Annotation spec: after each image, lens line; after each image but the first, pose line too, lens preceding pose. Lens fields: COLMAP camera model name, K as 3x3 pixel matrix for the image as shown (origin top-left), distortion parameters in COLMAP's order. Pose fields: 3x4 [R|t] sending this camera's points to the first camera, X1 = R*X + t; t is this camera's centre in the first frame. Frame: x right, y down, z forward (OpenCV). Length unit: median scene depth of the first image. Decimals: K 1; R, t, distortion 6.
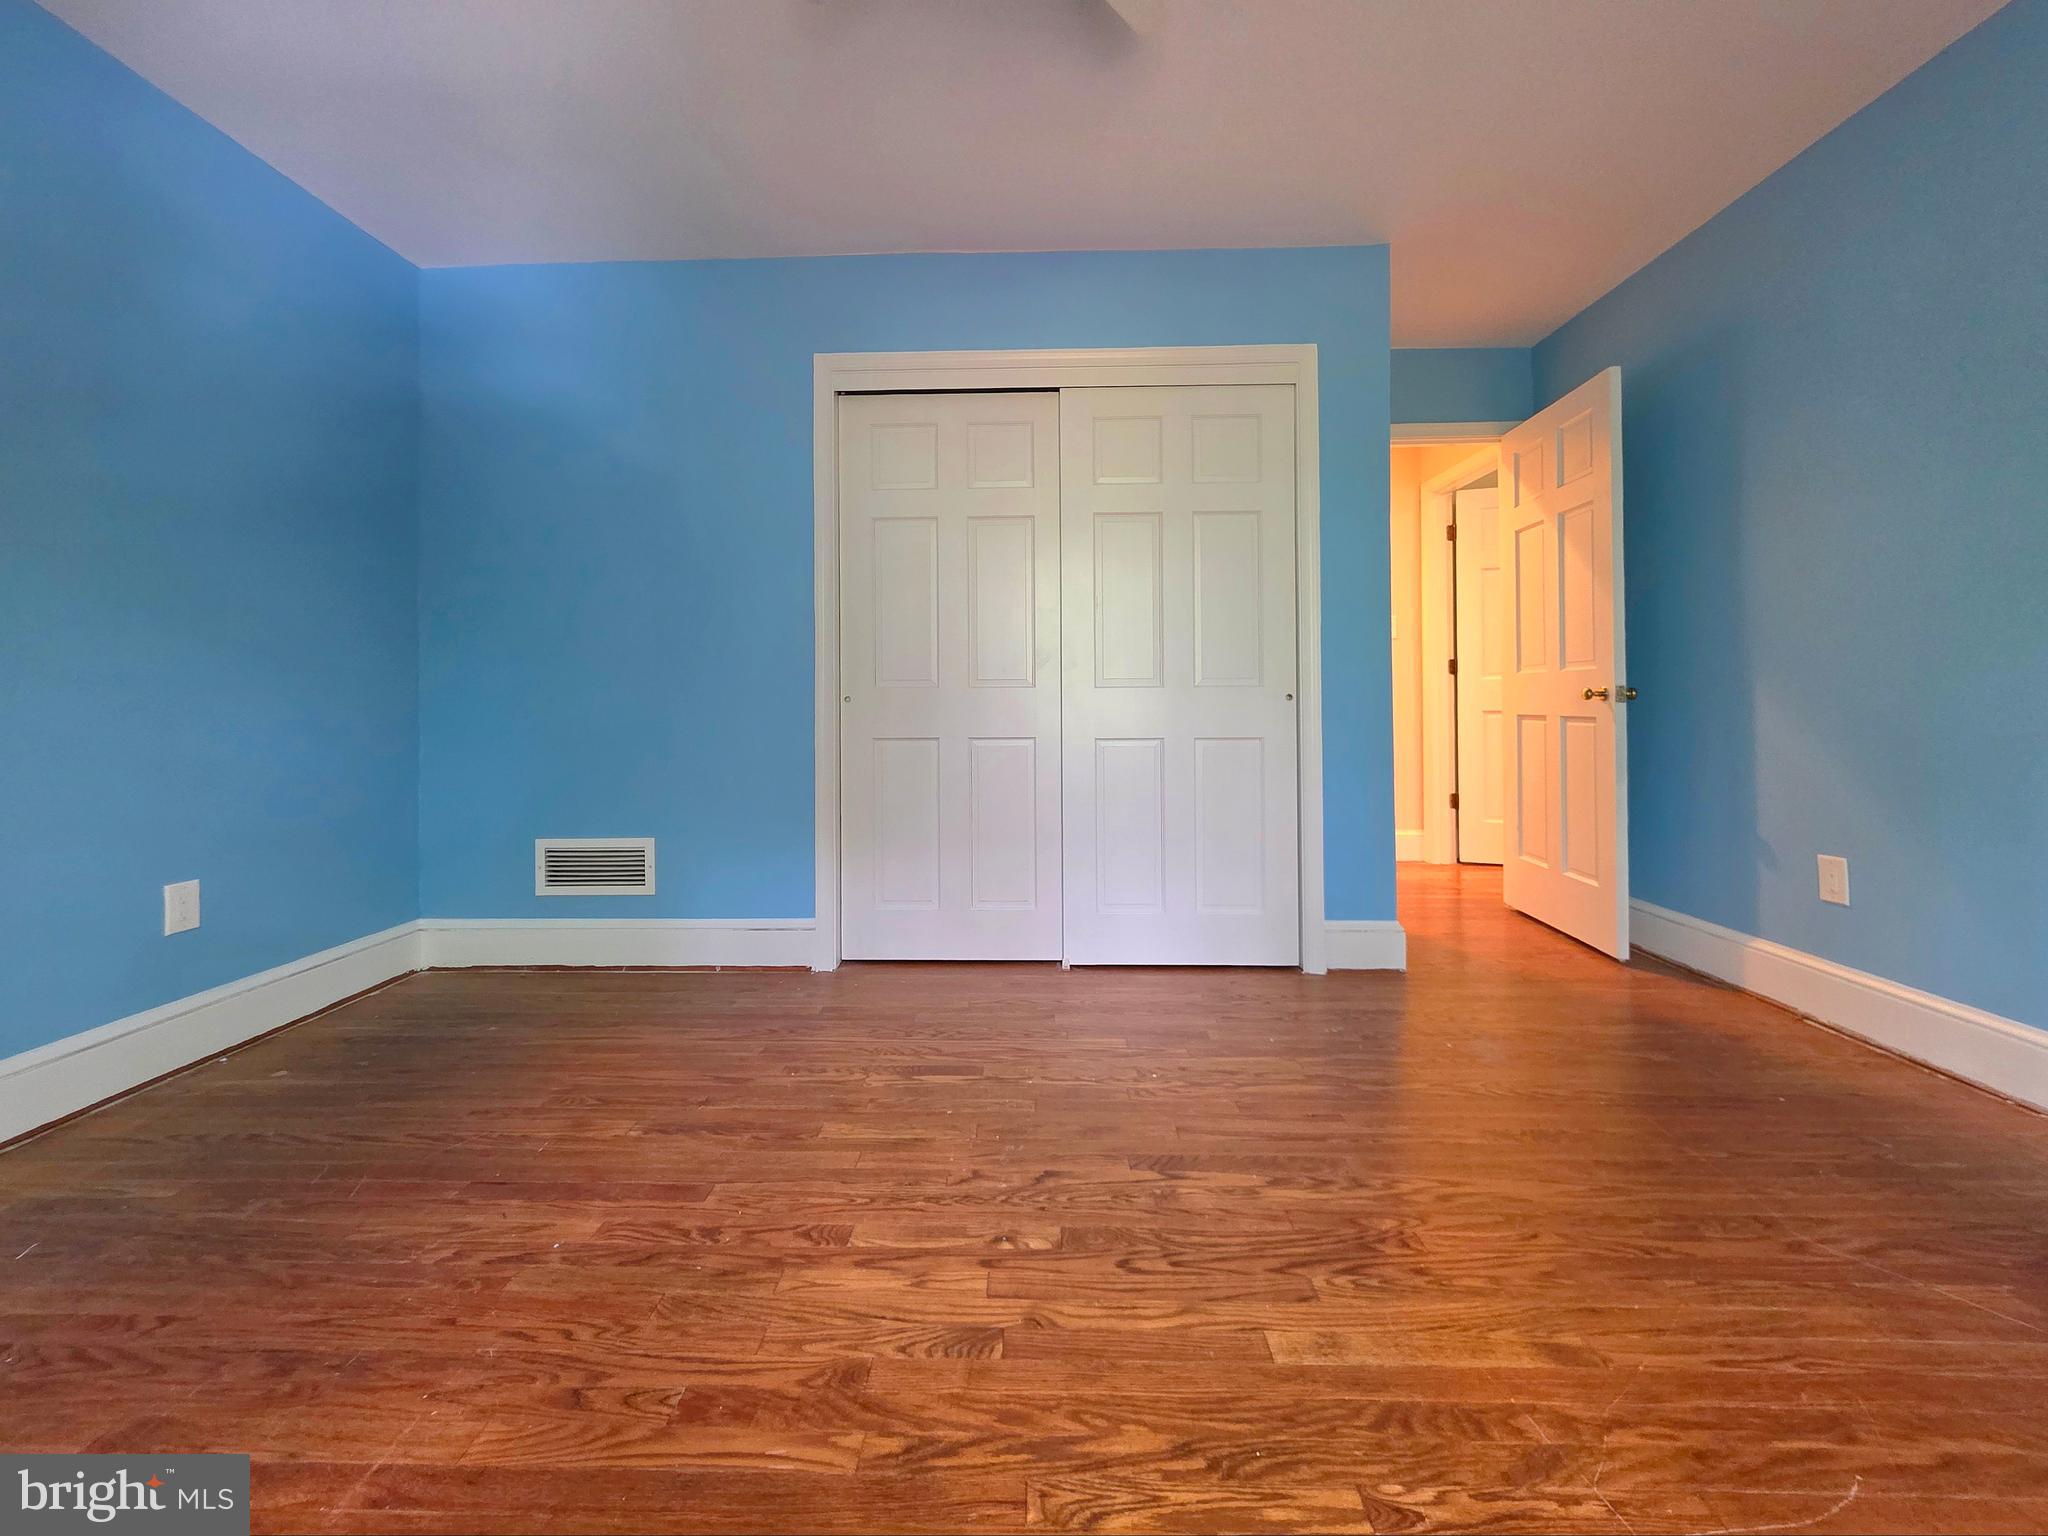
lens RADIAL K [[808.1, 0, 1031.0], [0, 808.1, 678.2], [0, 0, 1]] dist [0.000480, 0.000614]
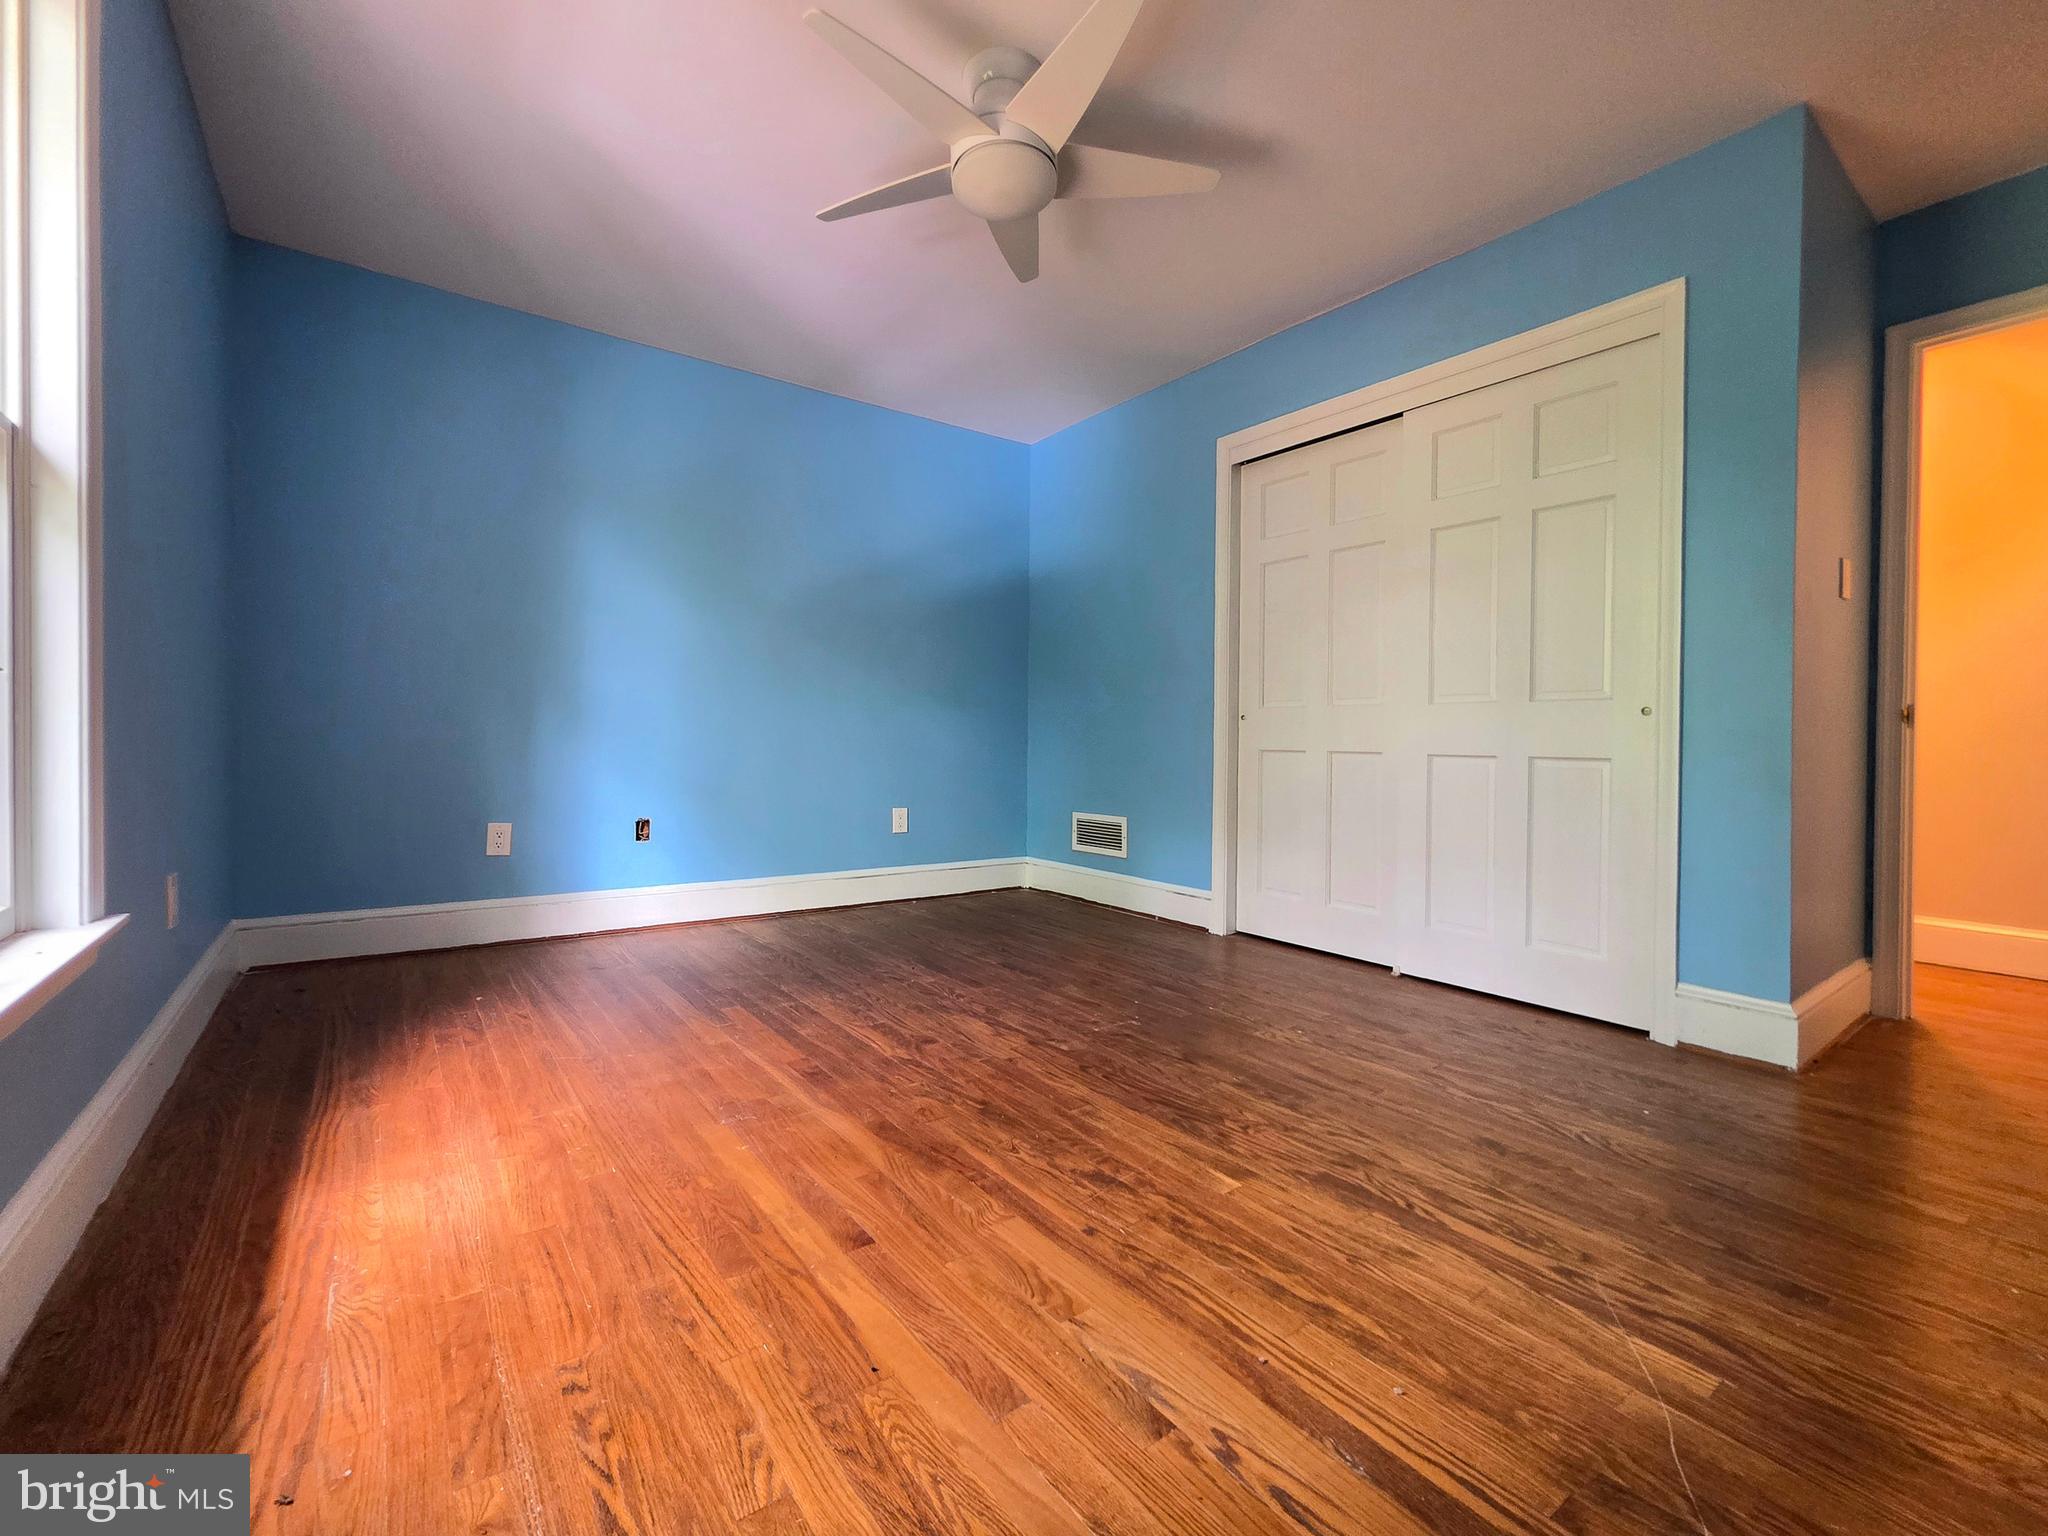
lens RADIAL K [[887.9, 0, 1059.8], [0, 887.9, 752.8], [0, 0, 1]] dist [0.002765, -0.000123]
pose [[0.631376, 0.026281, -0.775031, 1.190312], [0.006675, 0.999204, 0.039321, 0.052529], [0.775448, -0.030000, 0.630698, -0.072352]]
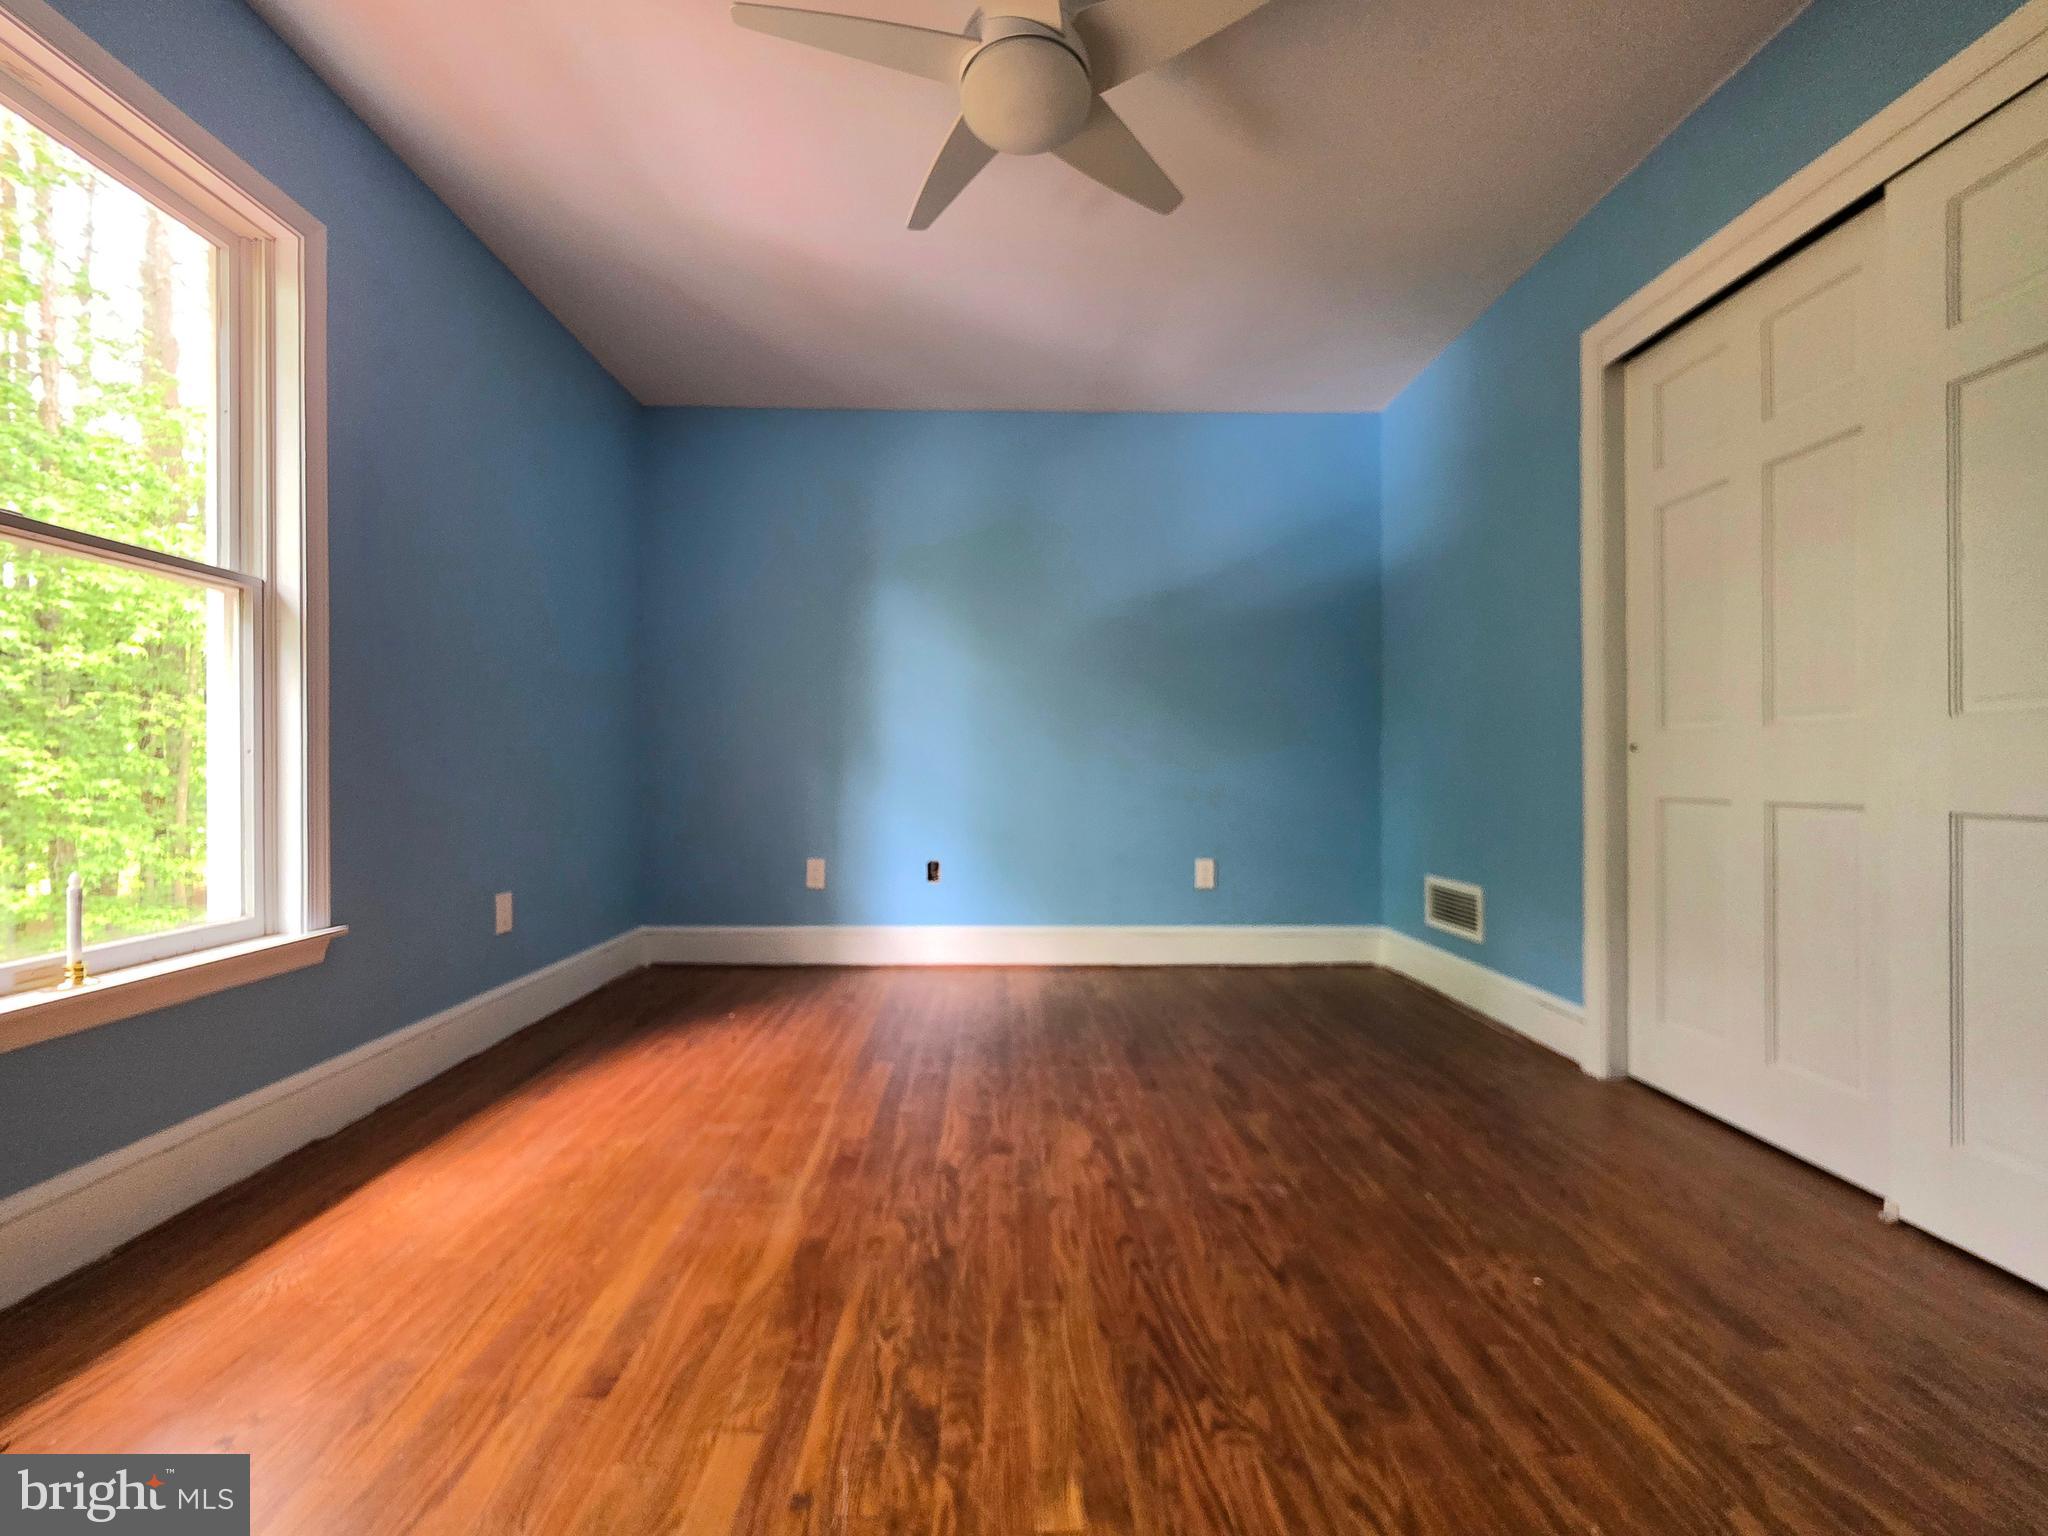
lens RADIAL K [[894.9, 0, 1006.0], [0, 894.9, 771.8], [0, 0, 1]] dist [-0.001122, -0.000474]
pose [[0.042991, 0.009404, -0.999031, 1.168707], [0.031408, 0.999449, 0.010759, 0.043823], [0.998582, -0.031840, 0.042672, 0.688561]]
